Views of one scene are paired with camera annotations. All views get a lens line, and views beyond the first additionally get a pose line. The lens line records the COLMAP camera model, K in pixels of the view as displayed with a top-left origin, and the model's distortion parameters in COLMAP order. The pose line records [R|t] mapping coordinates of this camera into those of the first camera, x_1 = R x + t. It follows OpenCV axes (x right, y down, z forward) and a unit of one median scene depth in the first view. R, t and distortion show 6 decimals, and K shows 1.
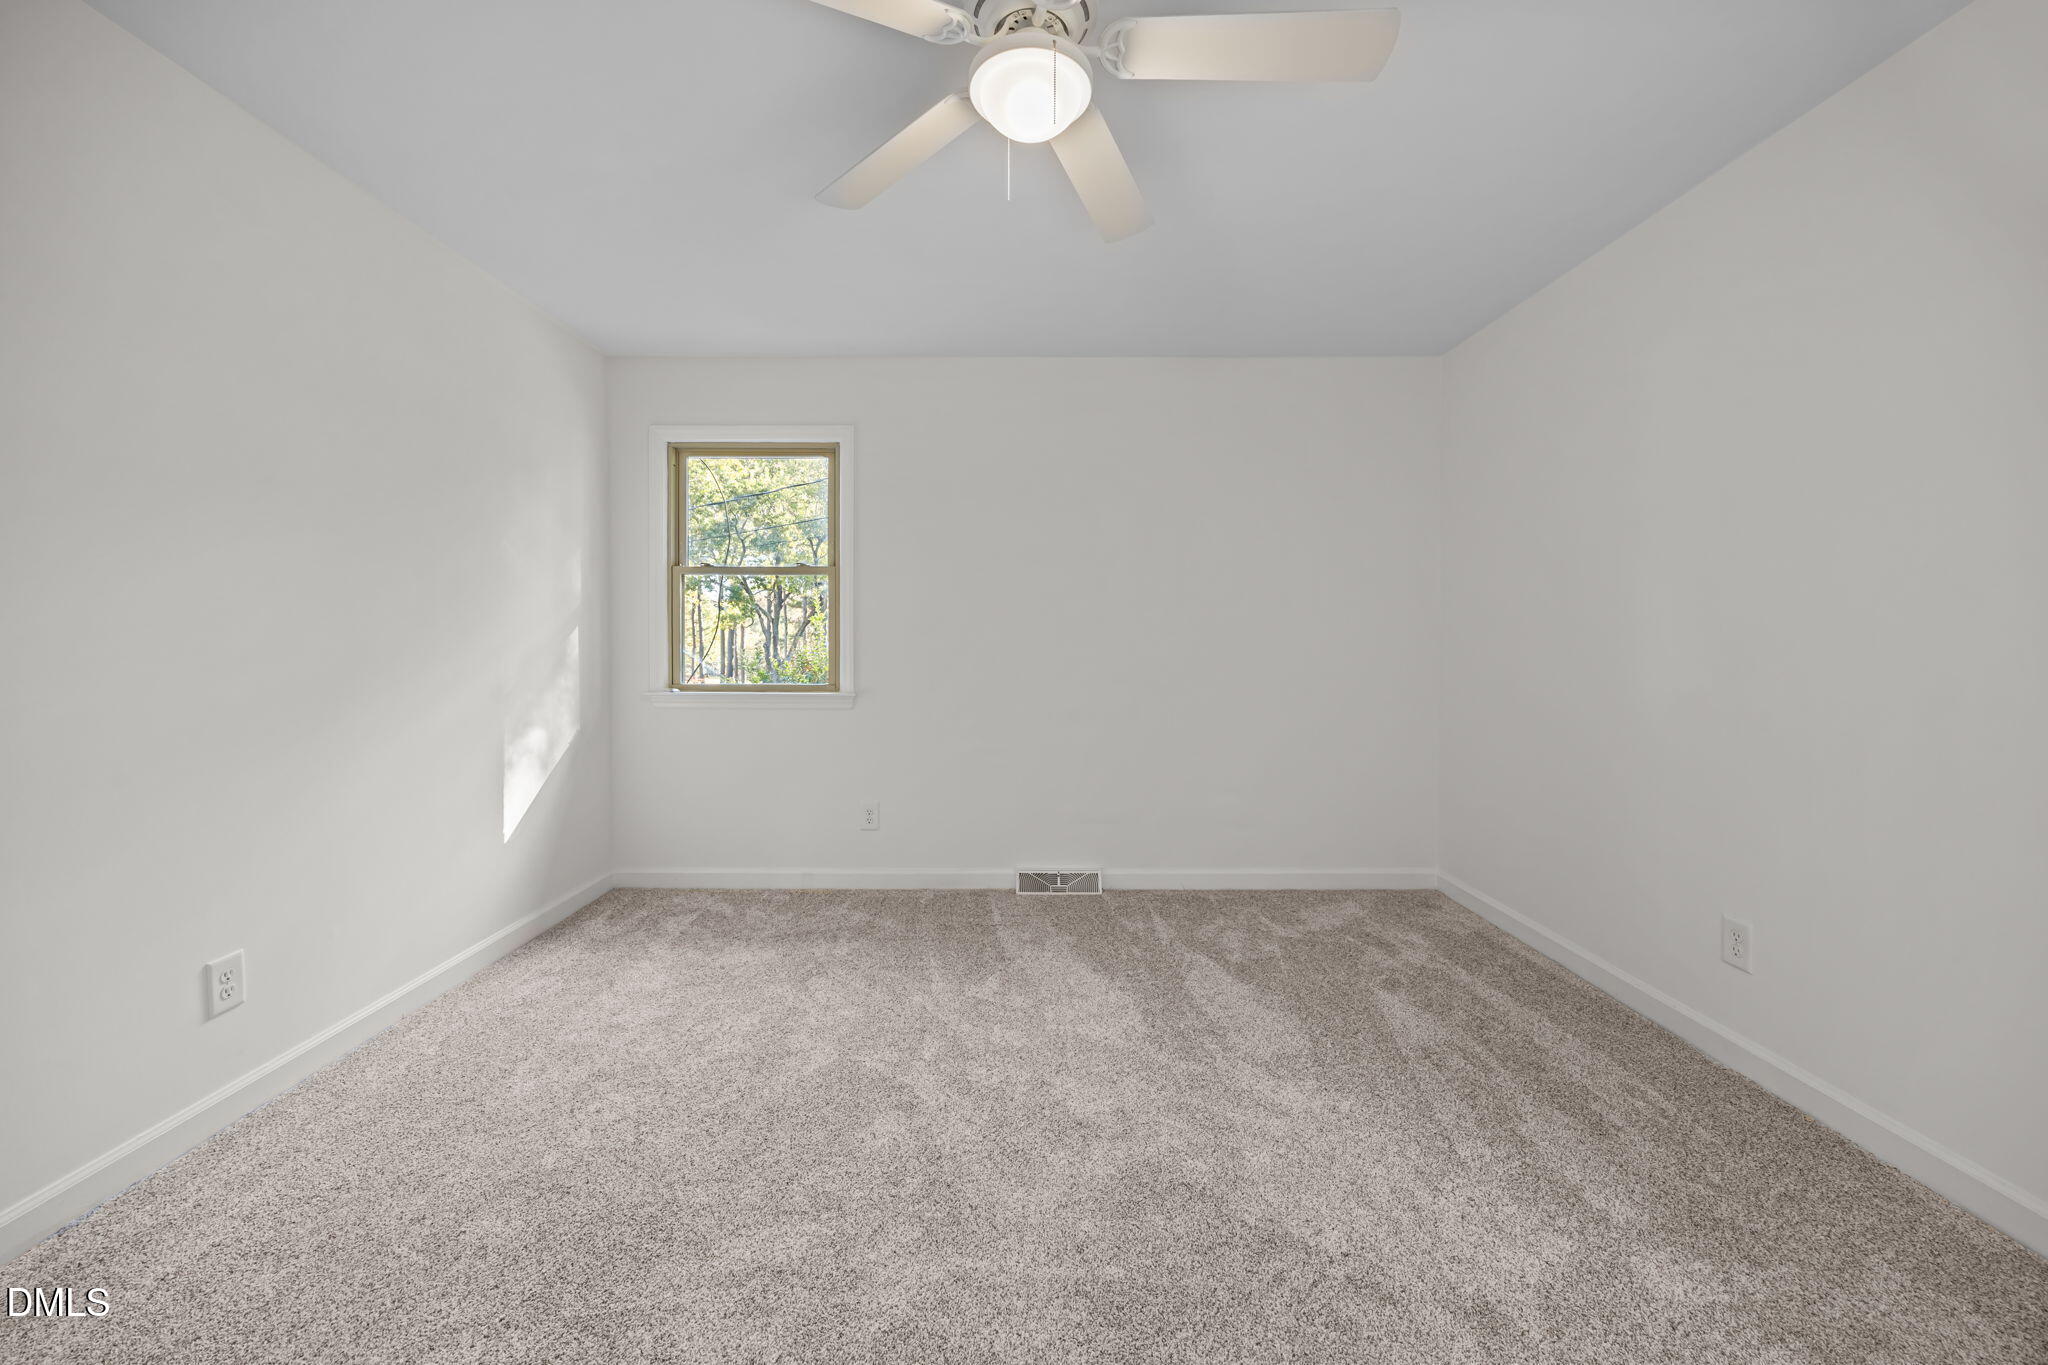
lens RADIAL K [[781.7, 0, 1012.3], [0, 781.7, 647.2], [0, 0, 1]] dist [-0.003416, 0.000288]
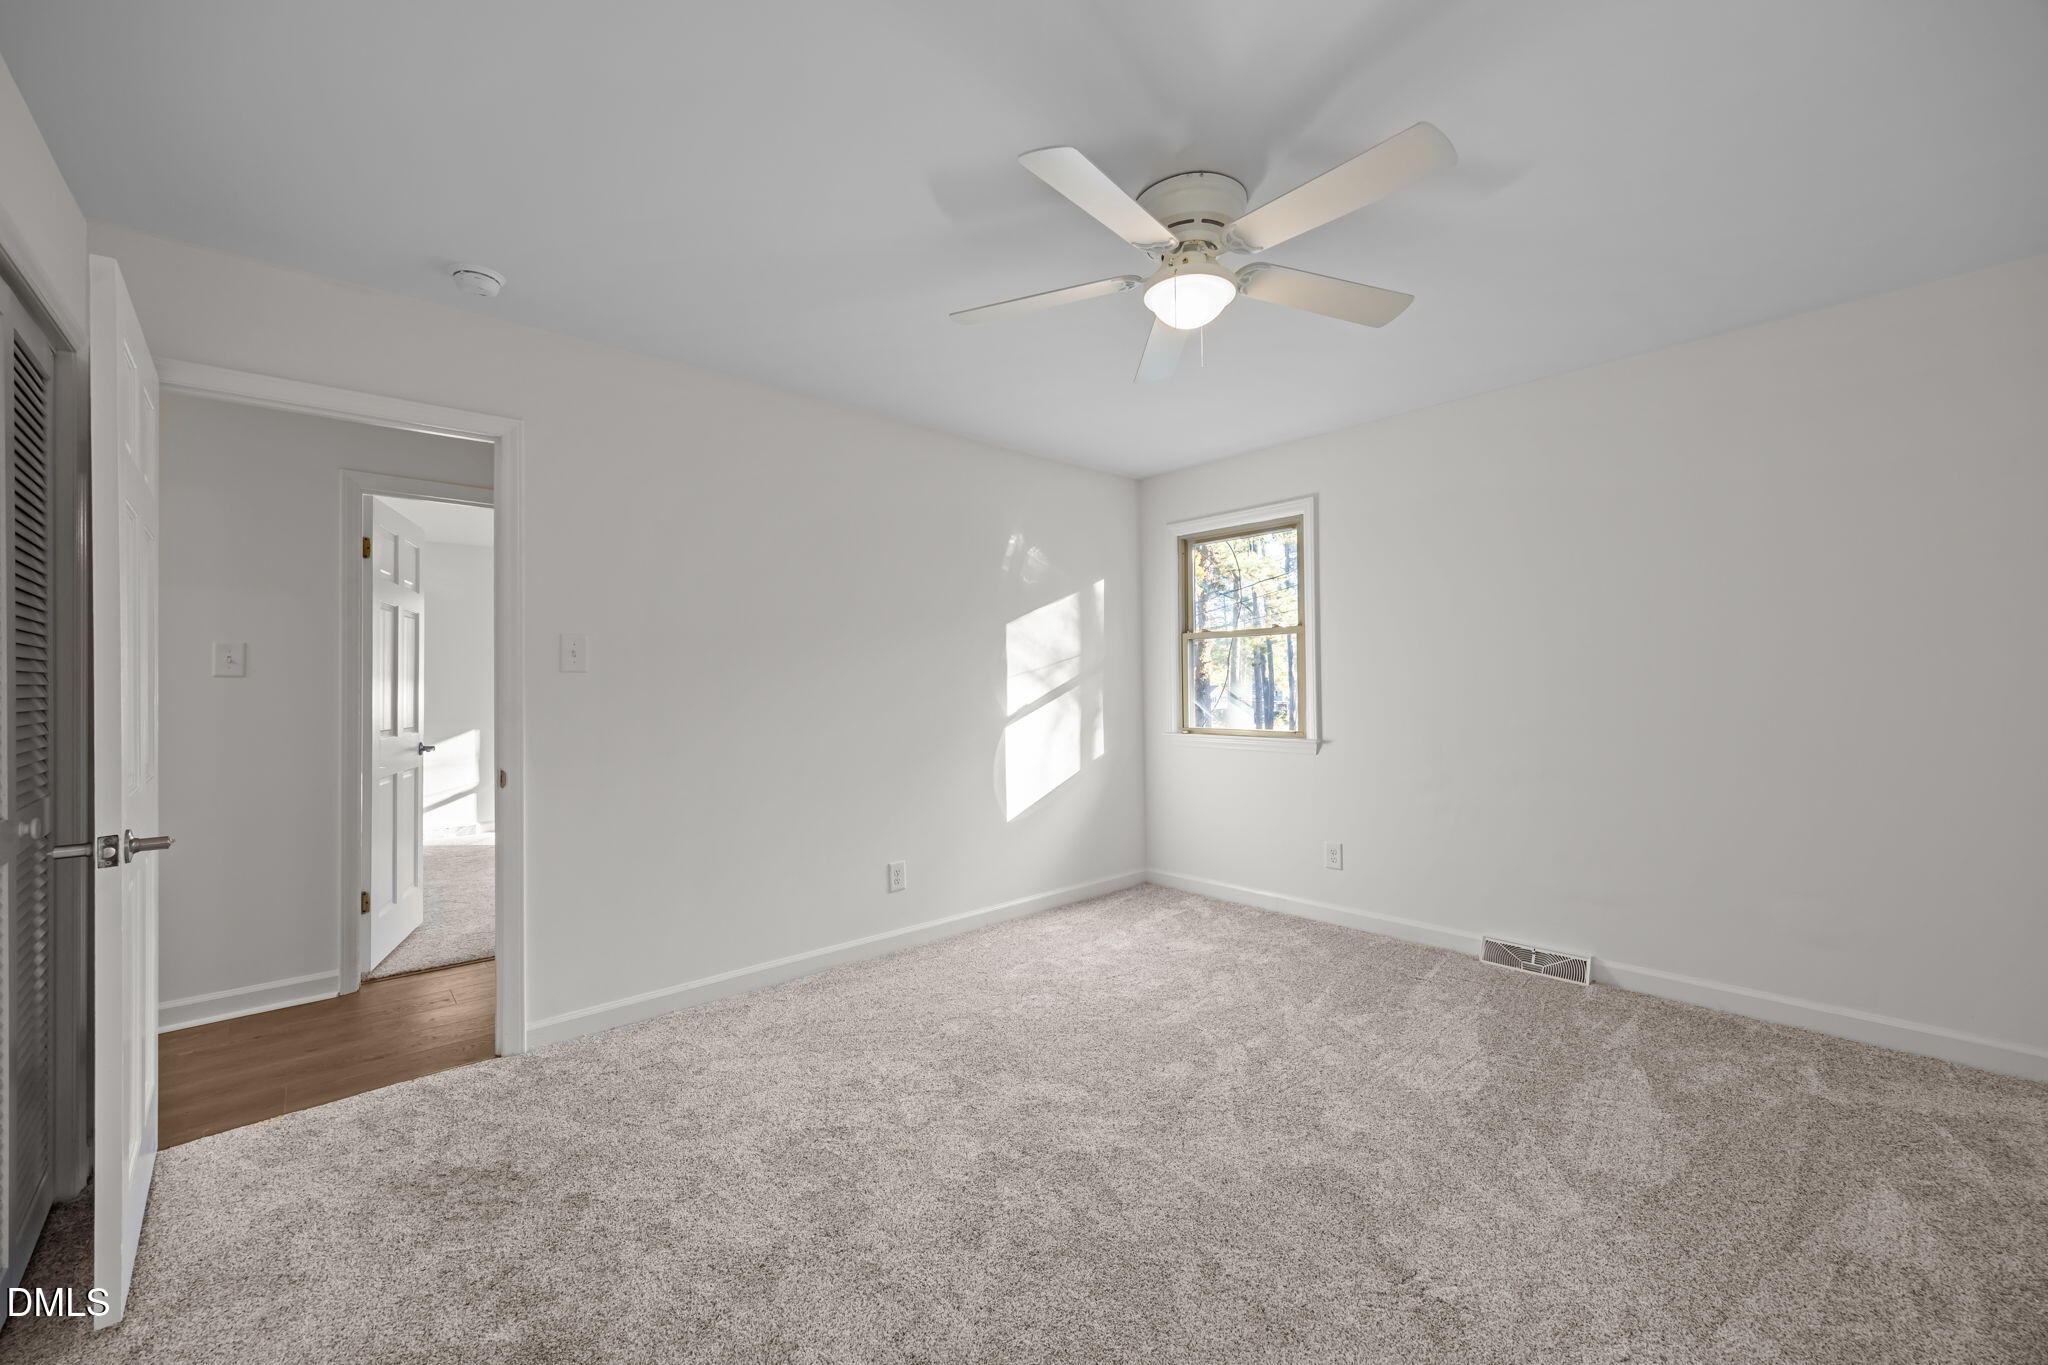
lens RADIAL K [[792.5, 0, 1027.0], [0, 792.5, 676.0], [0, 0, 1]] dist [-0.001279, 0.000226]
pose [[0.676080, -0.017888, -0.736611, 0.421248], [0.006964, 0.999816, -0.017889, -0.018345], [0.736795, 0.006965, 0.676080, -0.061778]]
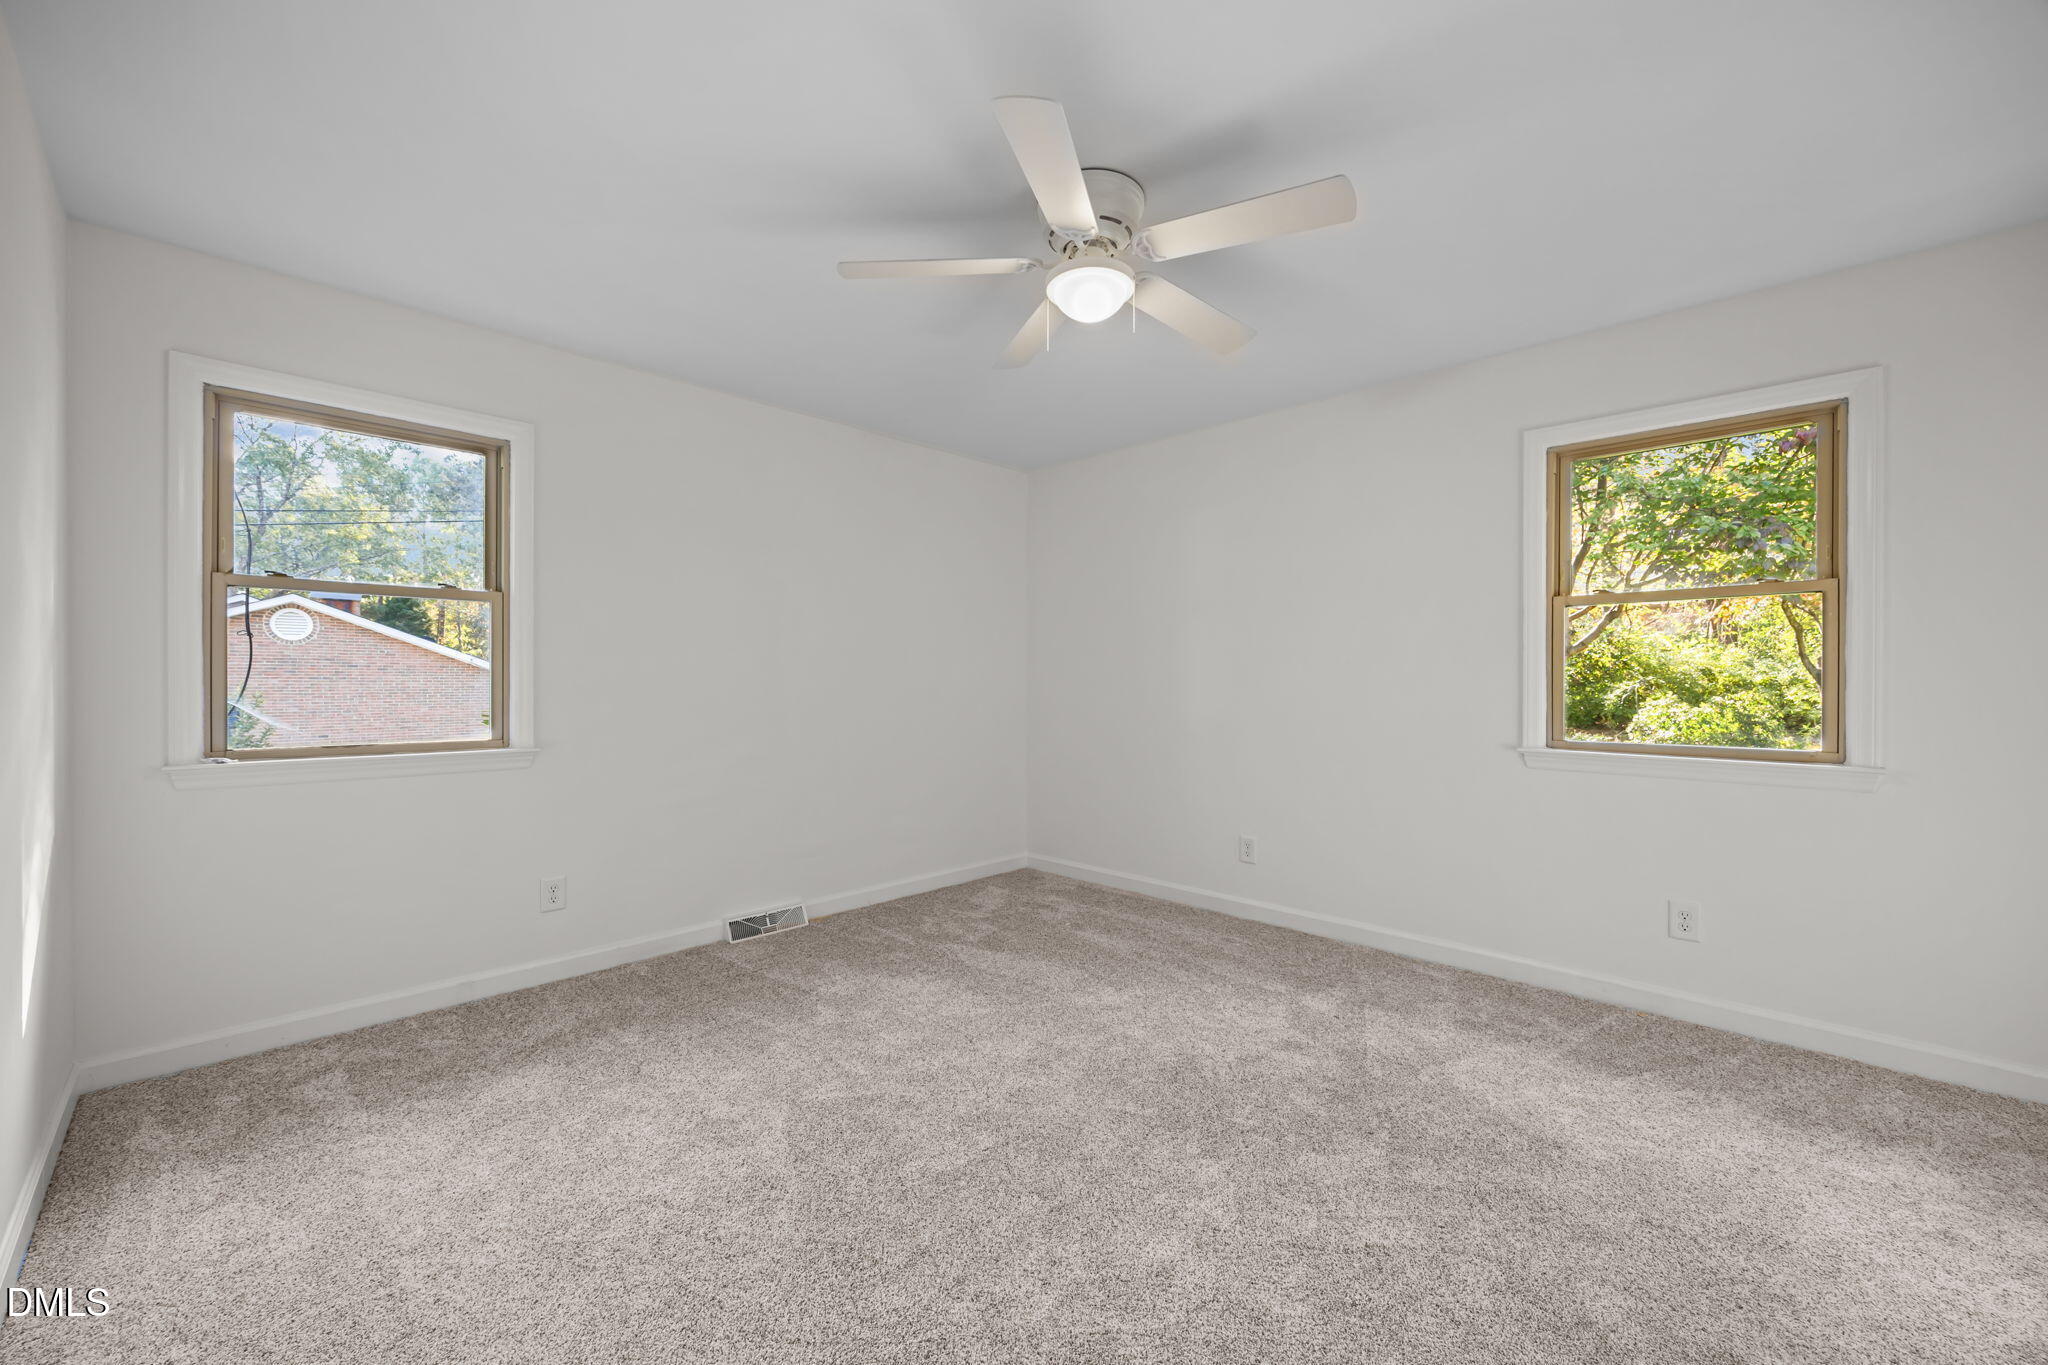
lens RADIAL K [[792.5, 0, 1027.0], [0, 792.5, 676.0], [0, 0, 1]] dist [-0.001279, 0.000226]
pose [[0.695269, 0.004035, 0.718739, -0.545573], [0.004744, 0.999937, -0.010203, -0.007605], [-0.718734, 0.010503, 0.695206, 0.053199]]
